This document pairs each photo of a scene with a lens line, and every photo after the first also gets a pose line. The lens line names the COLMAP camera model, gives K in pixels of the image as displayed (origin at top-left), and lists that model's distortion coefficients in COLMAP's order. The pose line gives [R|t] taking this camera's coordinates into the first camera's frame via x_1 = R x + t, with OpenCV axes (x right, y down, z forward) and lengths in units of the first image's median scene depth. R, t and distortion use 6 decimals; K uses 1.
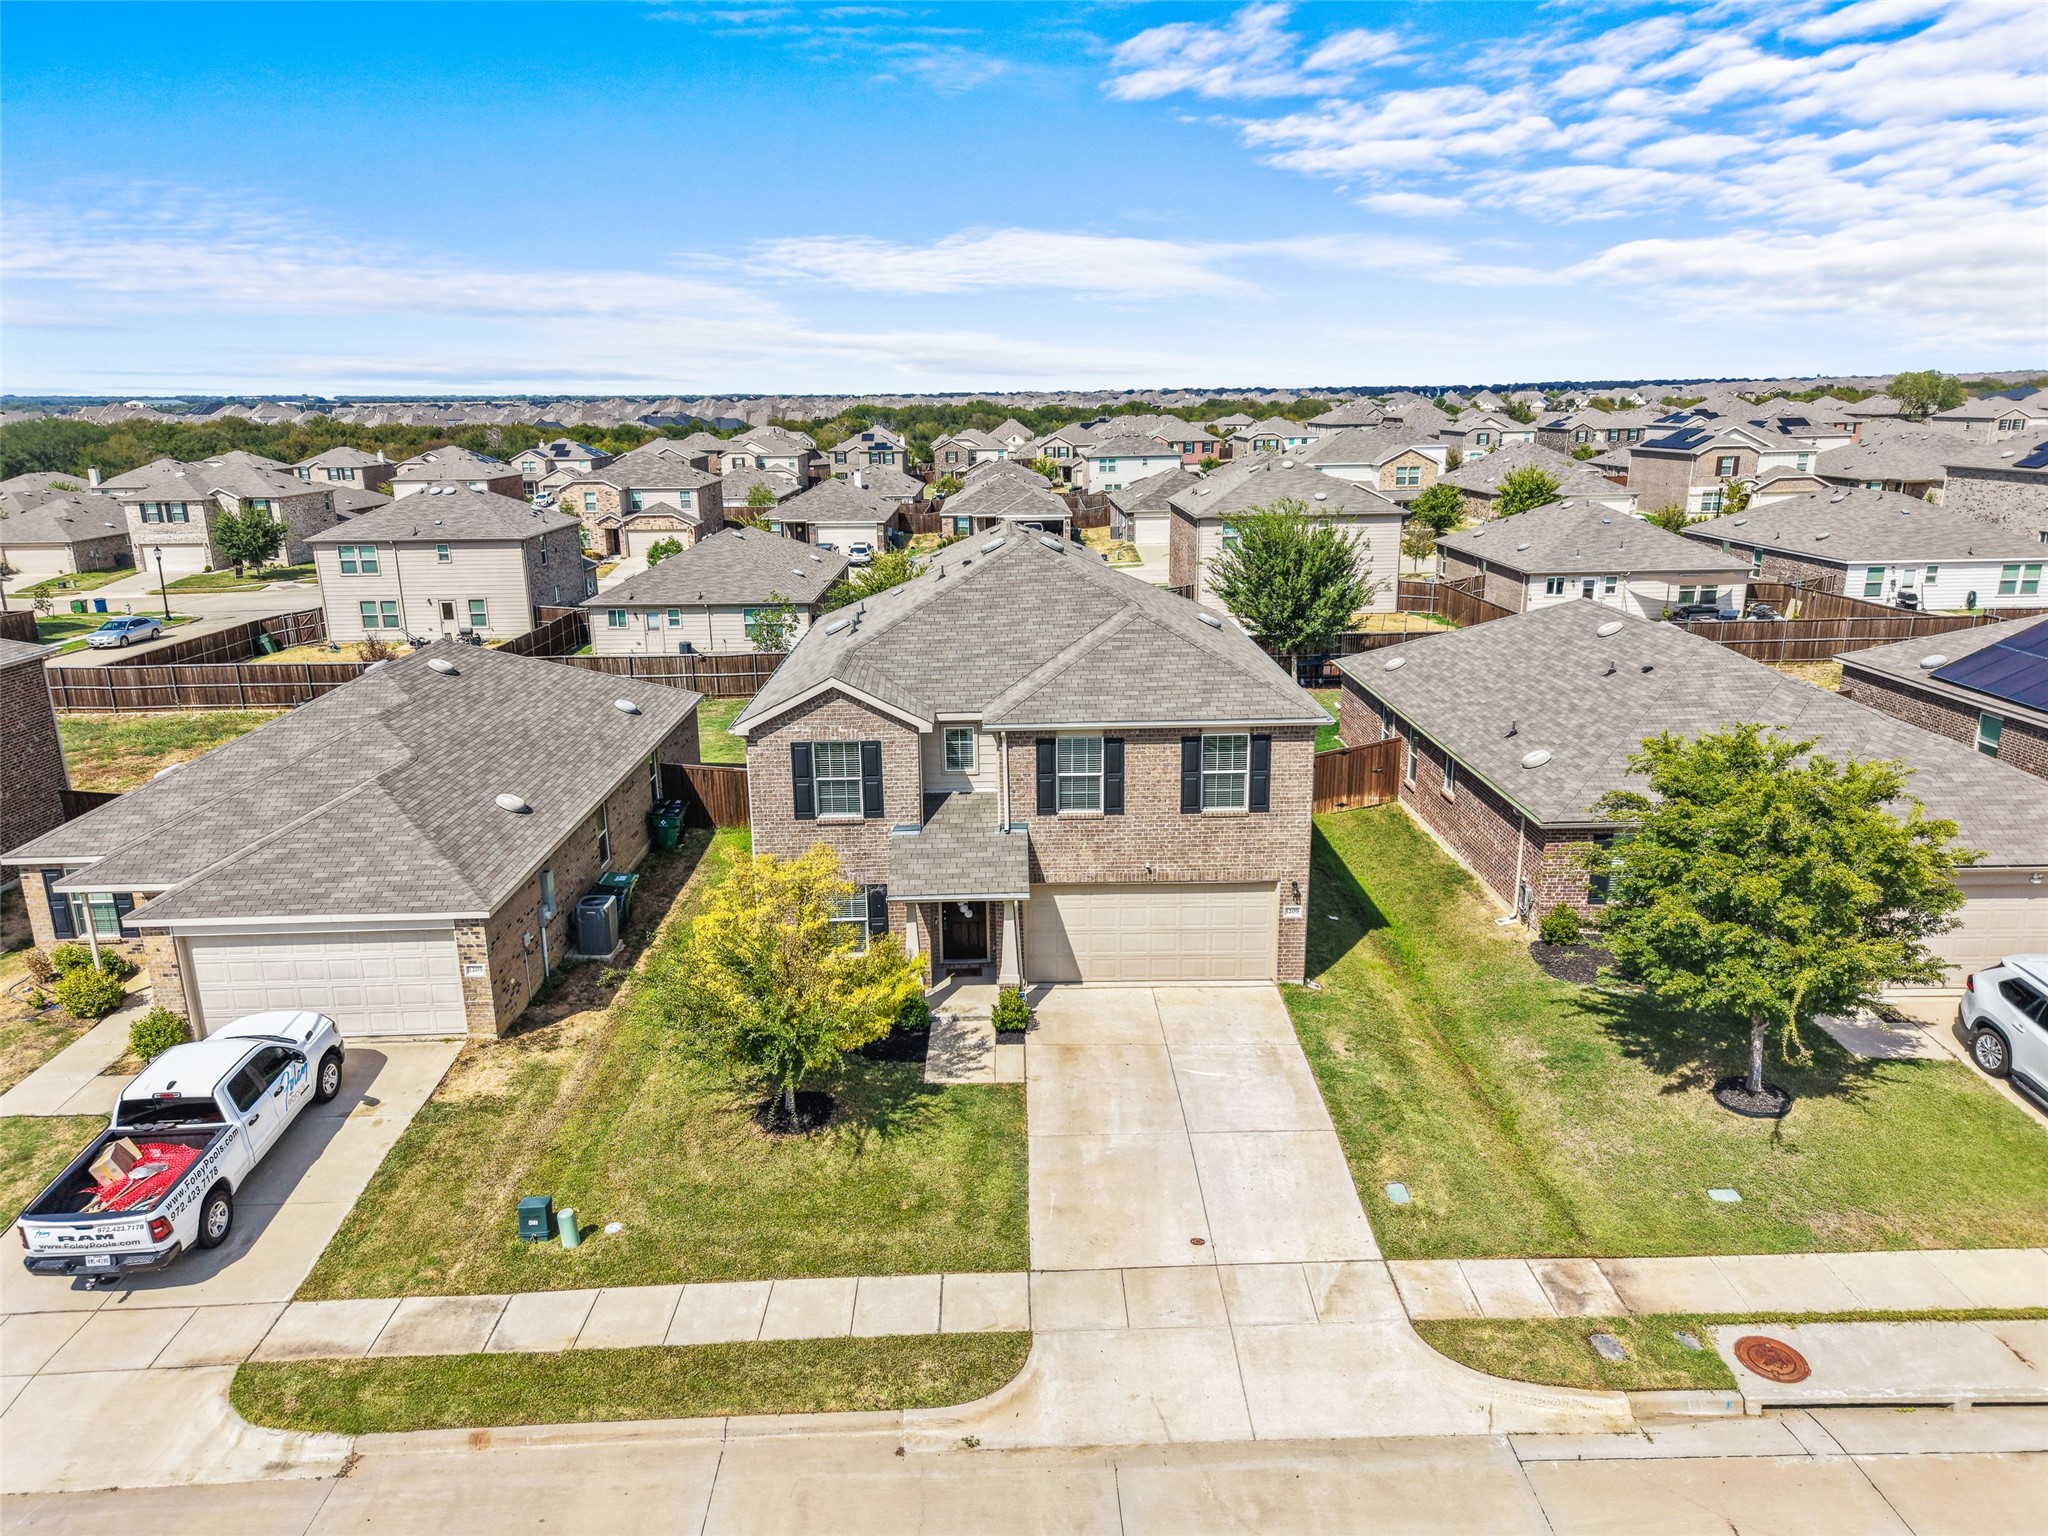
lens RADIAL K [[1369.6, 0, 1024.0], [0, 1369.6, 768.0], [0, 0, 1]] dist [0.008349, 0.016867]
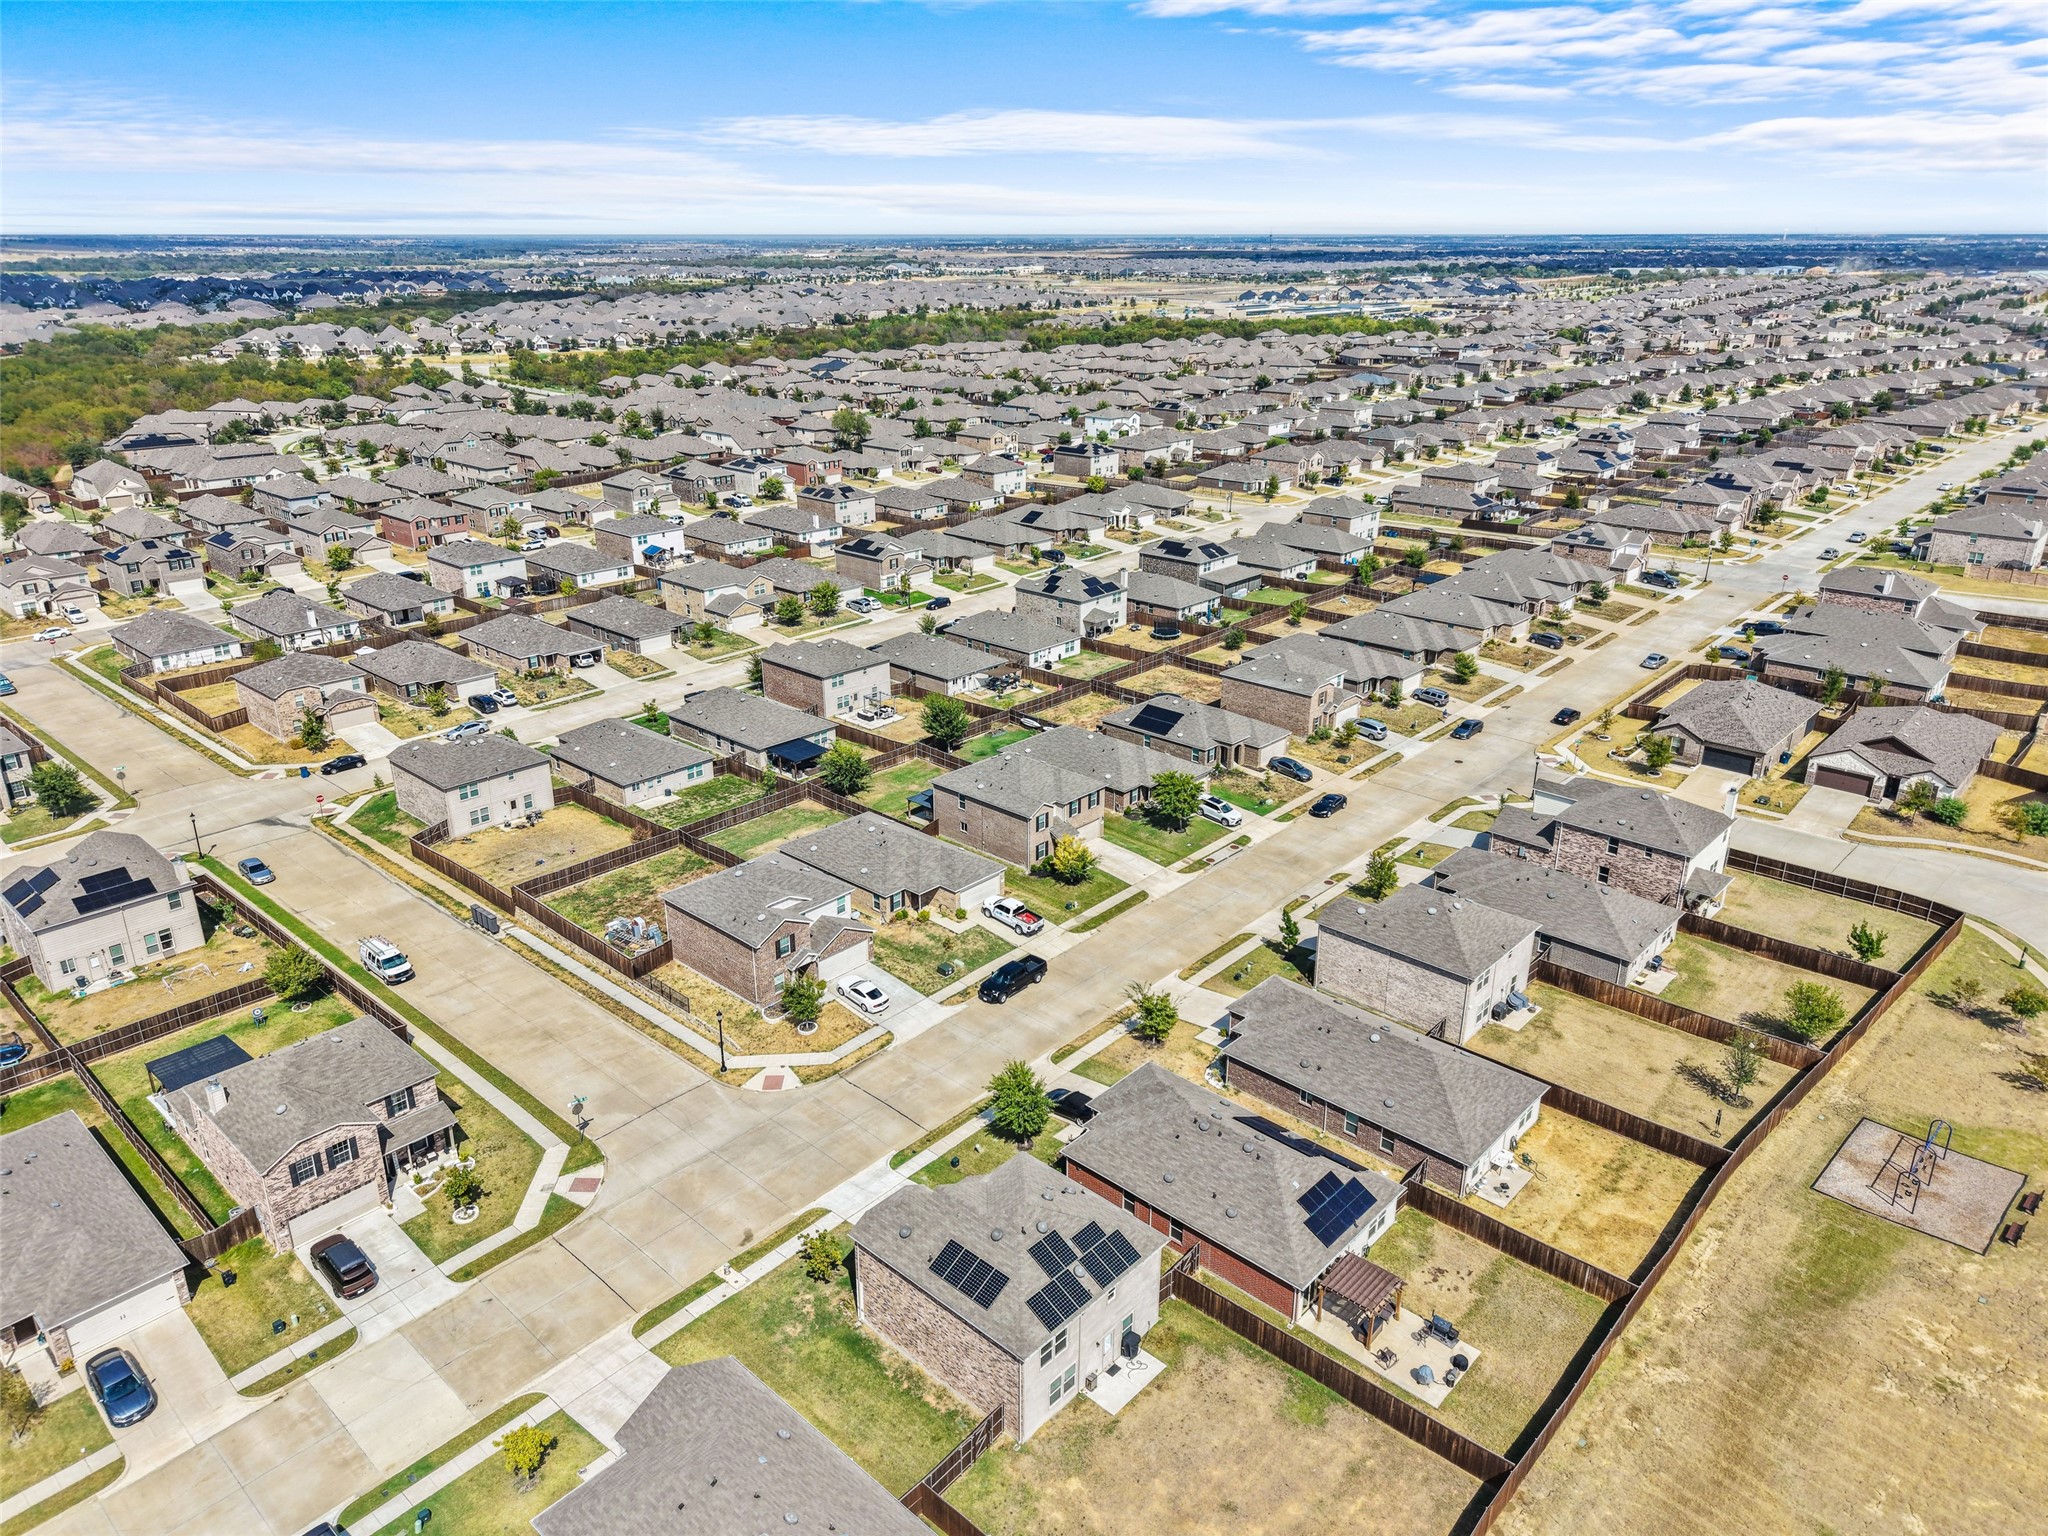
lens RADIAL K [[1360.2, 0, 1024.0], [0, 1360.2, 768.0], [0, 0, 1]] dist [0.037614, -0.001422]
pose [[0.689367, -0.249894, 0.679946, -3.621783], [0.177316, 0.968273, 0.176087, -1.099083], [-0.702376, -0.000823, 0.711805, -2.538044]]
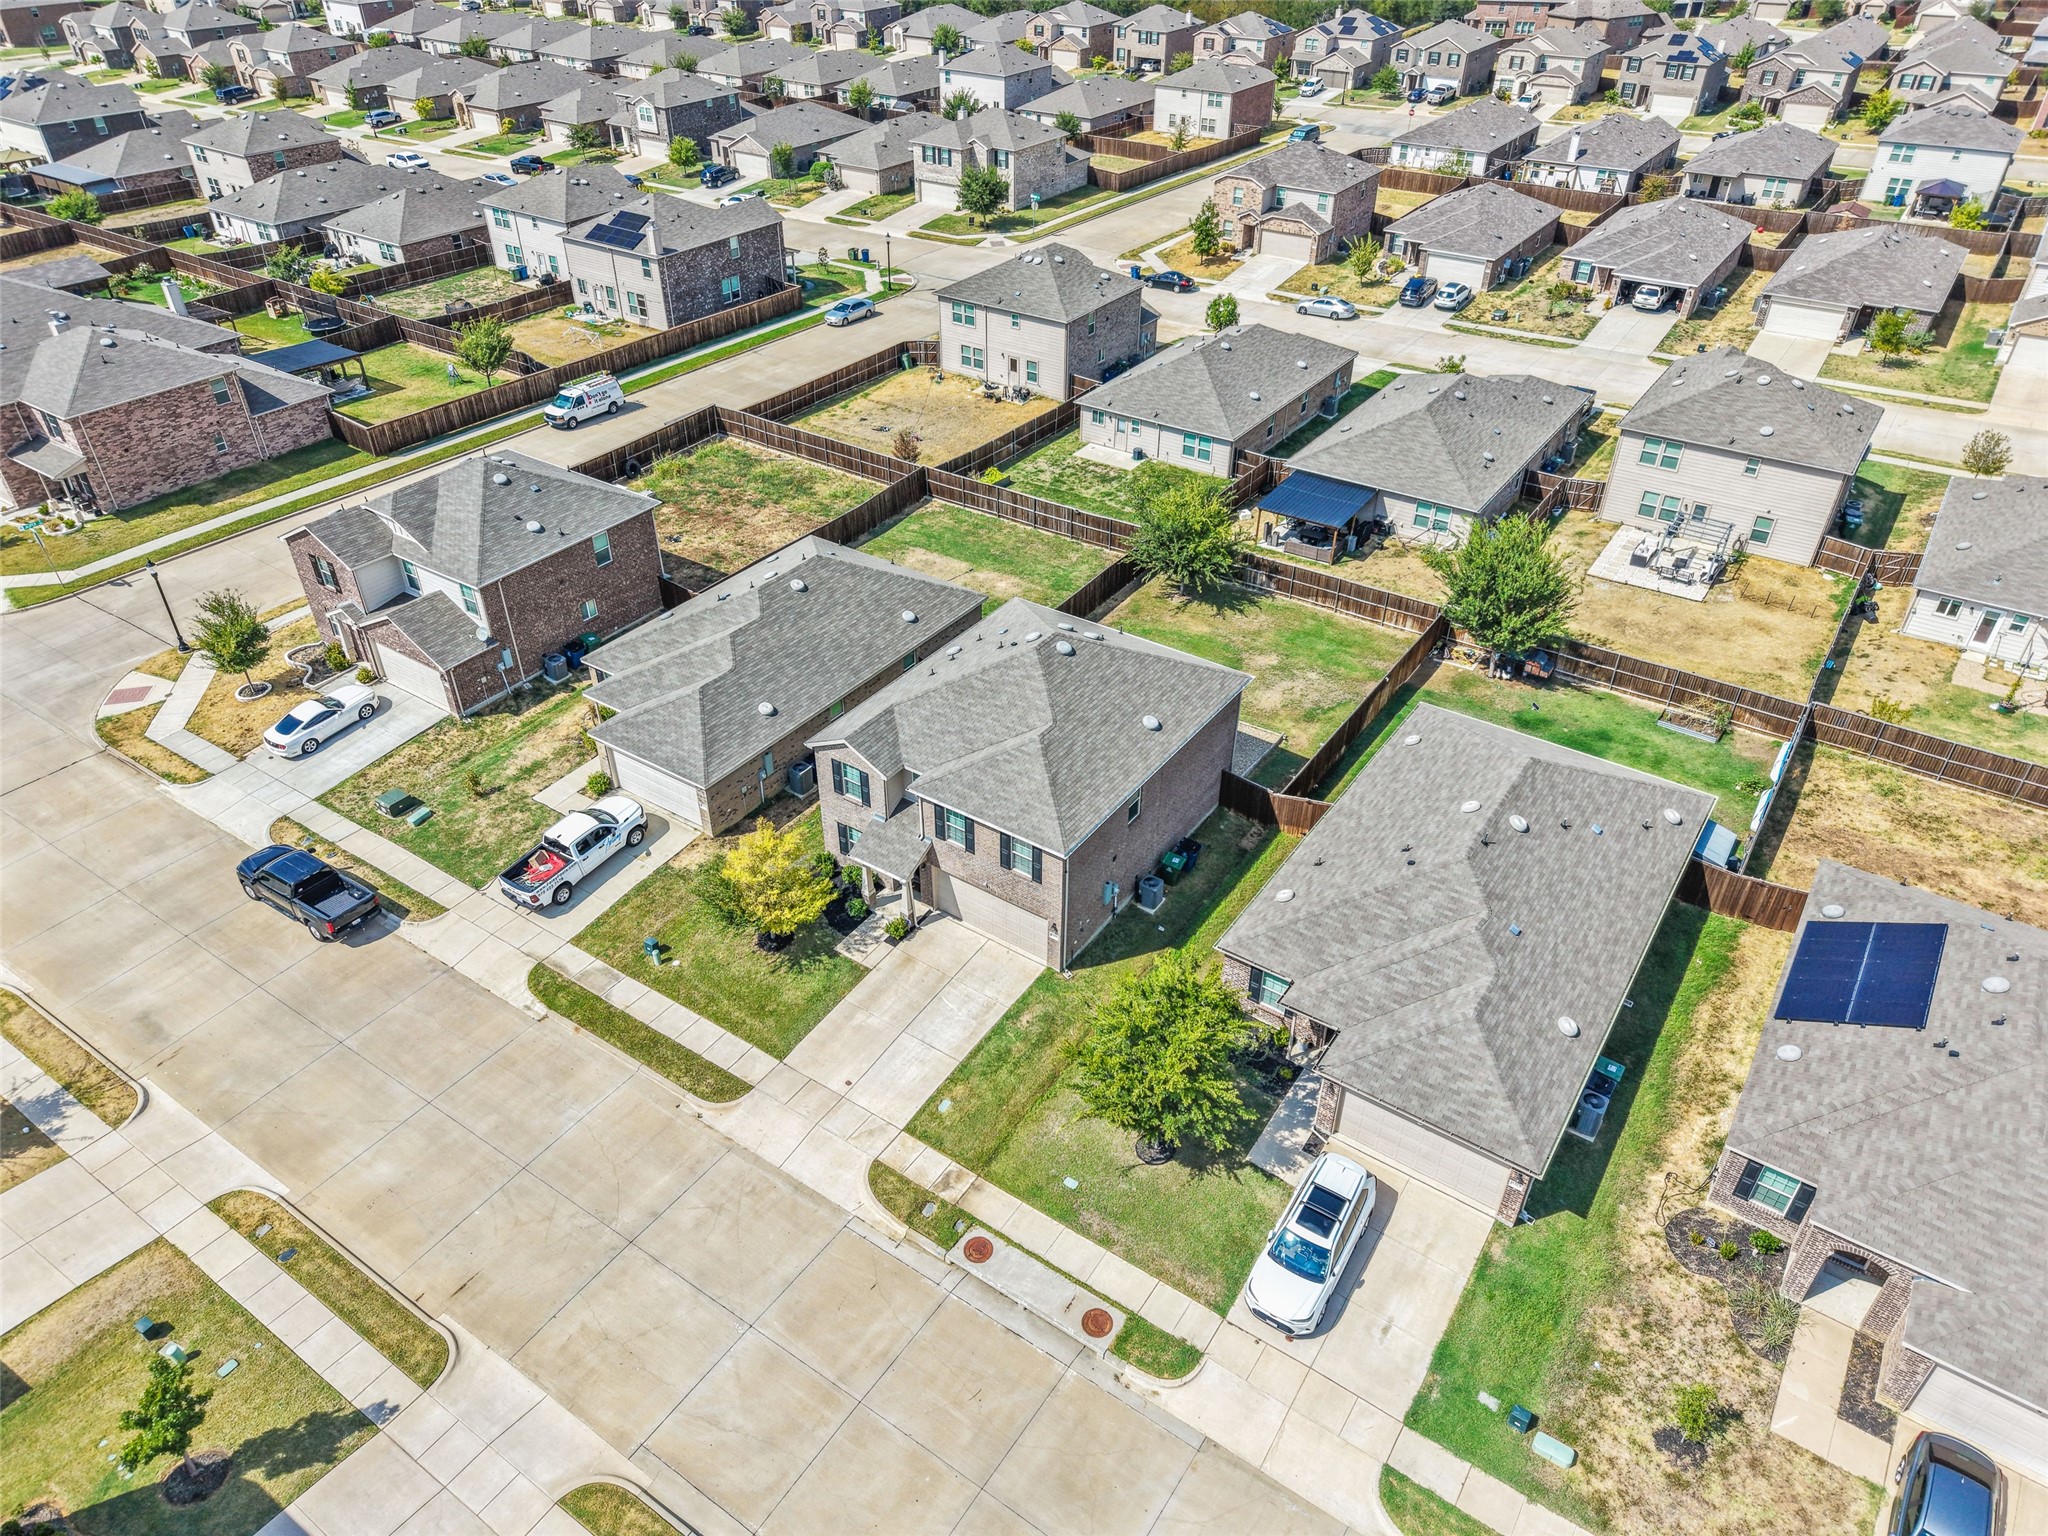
lens RADIAL K [[1360.2, 0, 1024.0], [0, 1360.2, 768.0], [0, 0, 1]] dist [0.037614, -0.001422]
pose [[0.811731, 0.350982, -0.466801, 0.983845], [-0.162096, 0.903267, 0.397283, -0.842149], [0.561085, -0.246820, 0.790103, -0.366703]]
